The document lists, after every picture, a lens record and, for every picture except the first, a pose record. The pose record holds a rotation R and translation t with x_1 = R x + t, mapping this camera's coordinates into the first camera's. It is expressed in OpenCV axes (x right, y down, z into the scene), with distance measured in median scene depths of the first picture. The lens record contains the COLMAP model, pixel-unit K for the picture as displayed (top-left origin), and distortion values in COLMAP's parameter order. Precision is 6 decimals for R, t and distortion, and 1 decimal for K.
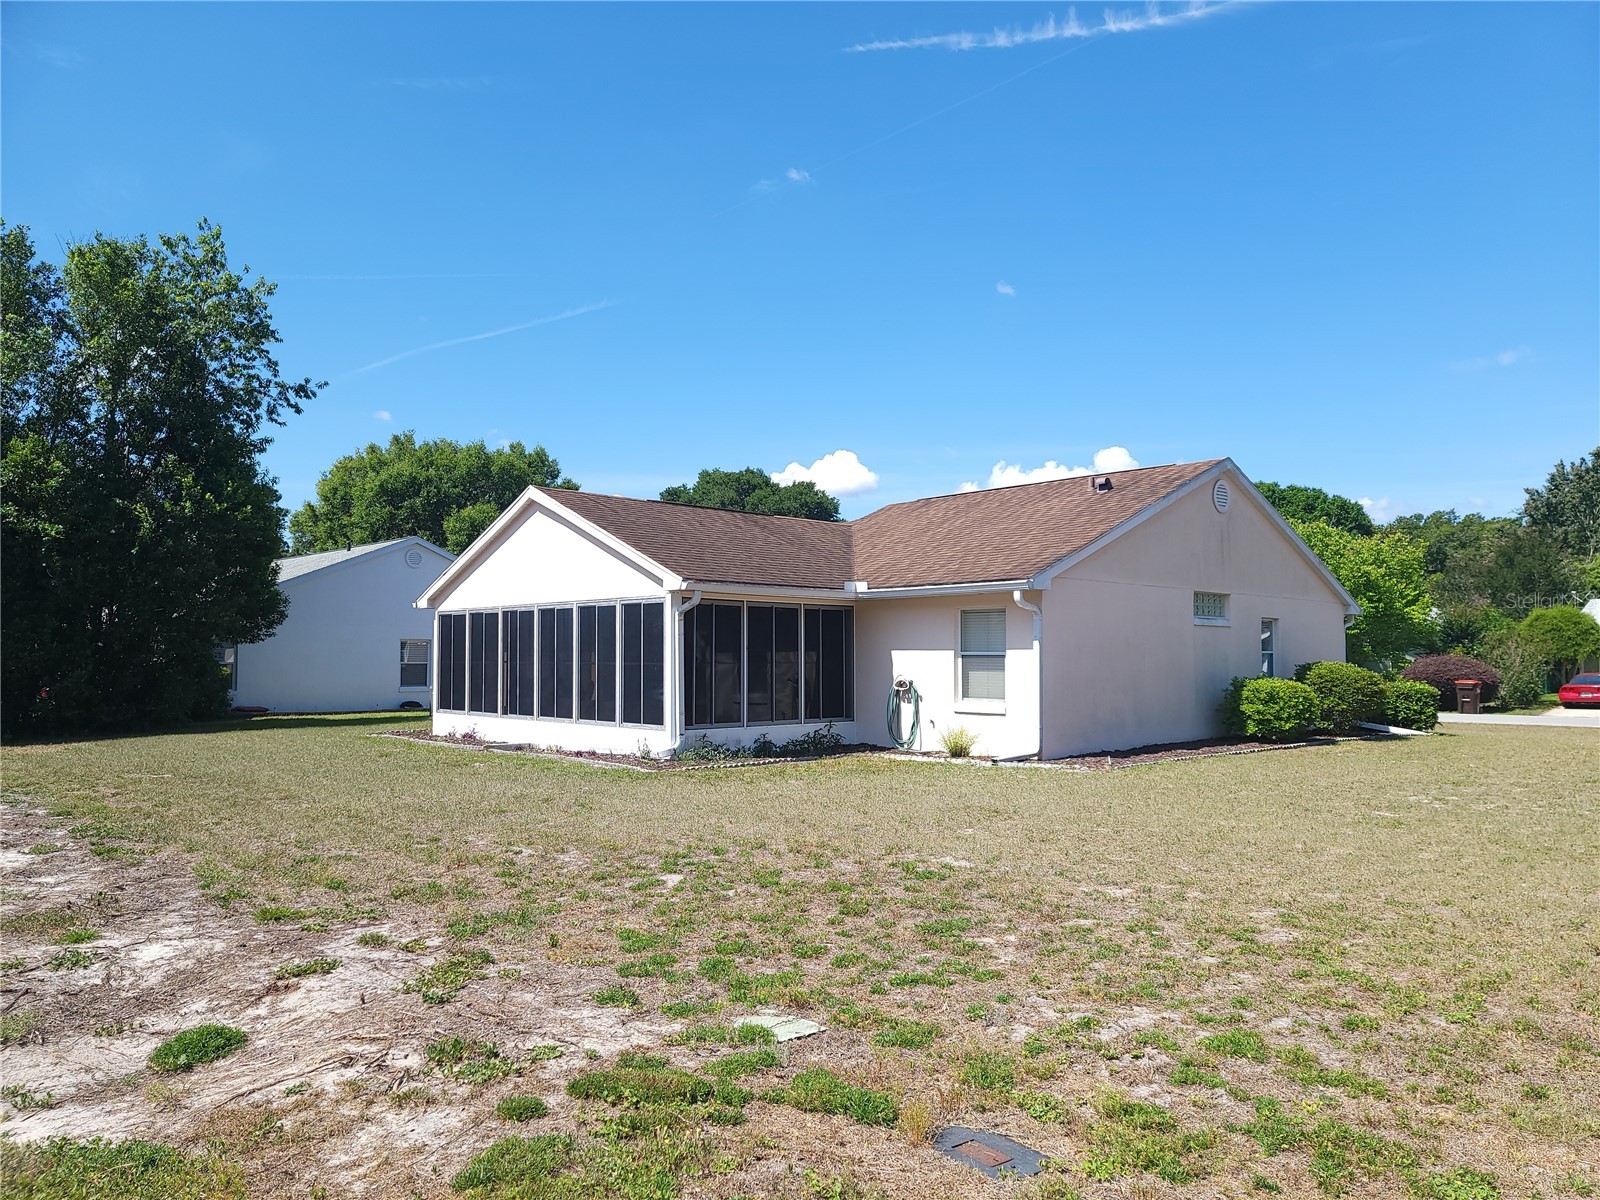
lens RADIAL K [[1104.3, 0, 798.4], [0, 1104.3, 610.9], [0, 0, 1]] dist [0.064992, -0.055431]
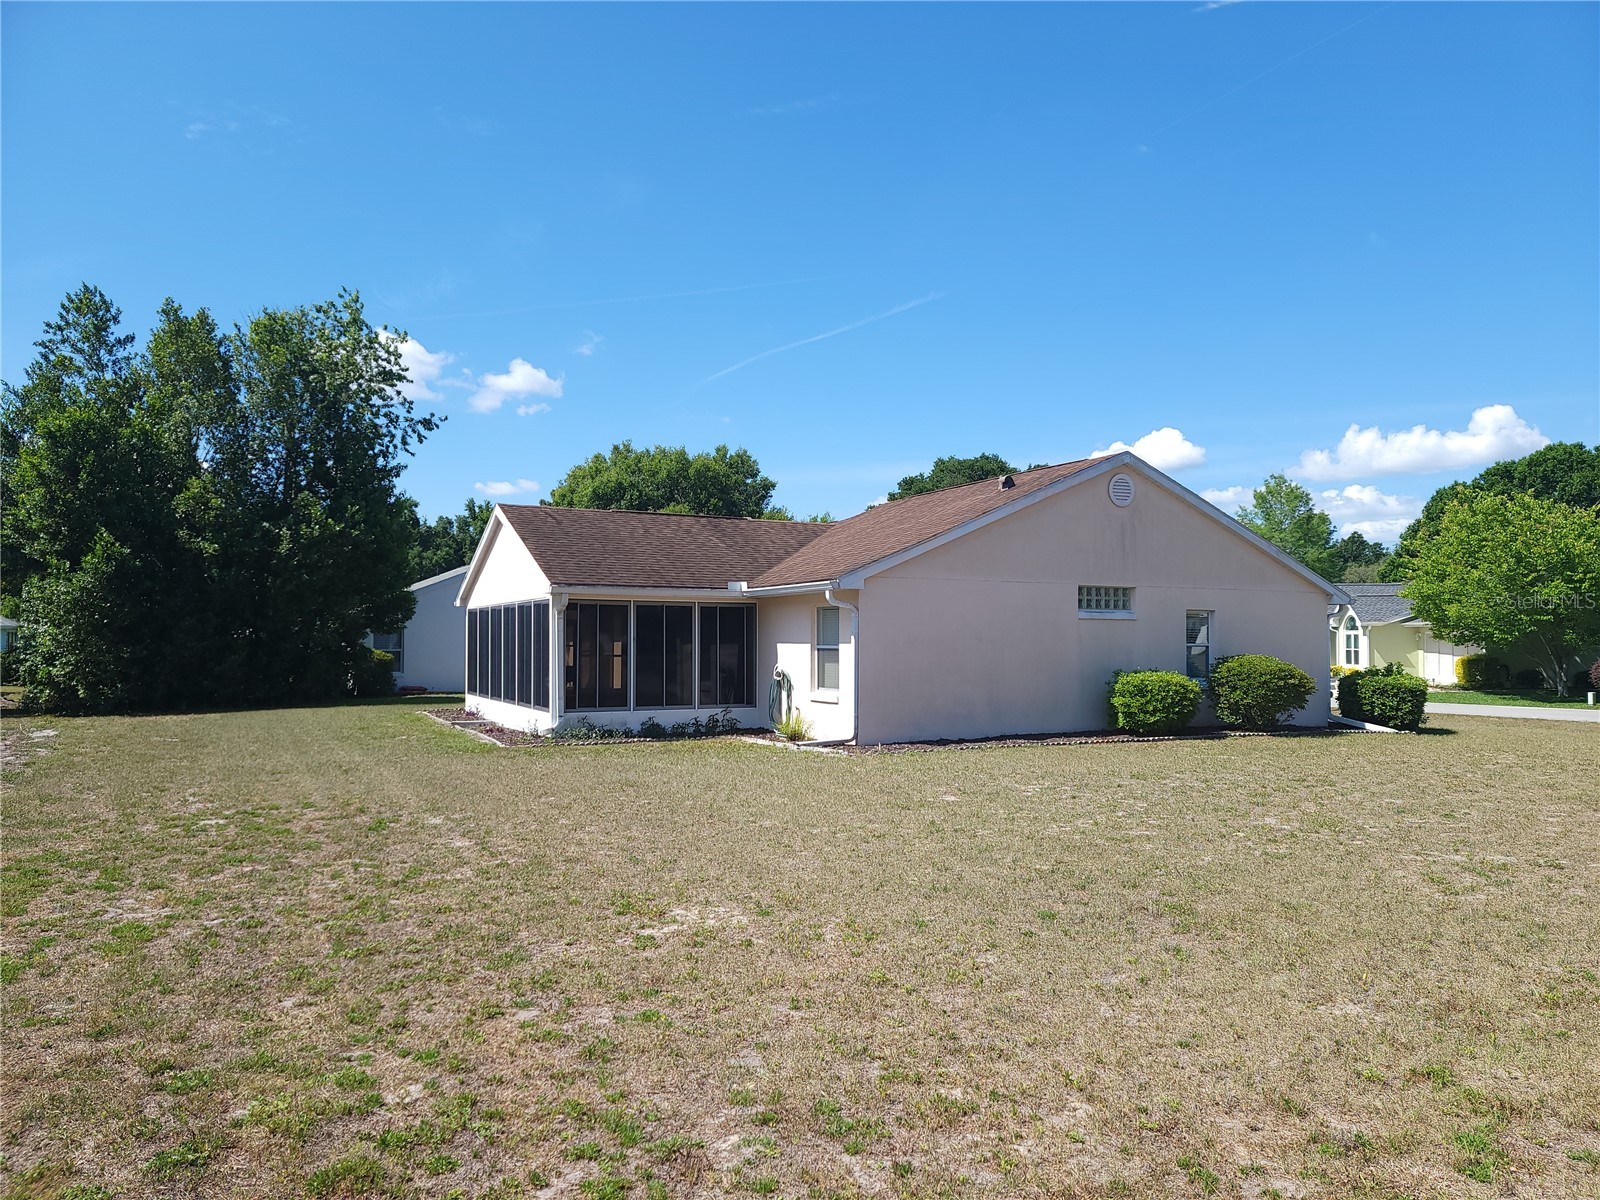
lens RADIAL K [[1104.3, 0, 813.1], [0, 1104.3, 612.1], [0, 0, 1]] dist [0.064992, -0.055431]
pose [[0.959400, -0.007058, -0.281961, 0.401227], [0.011472, 0.999836, 0.014008, -0.010027], [0.281816, -0.016674, 0.959324, -0.039768]]
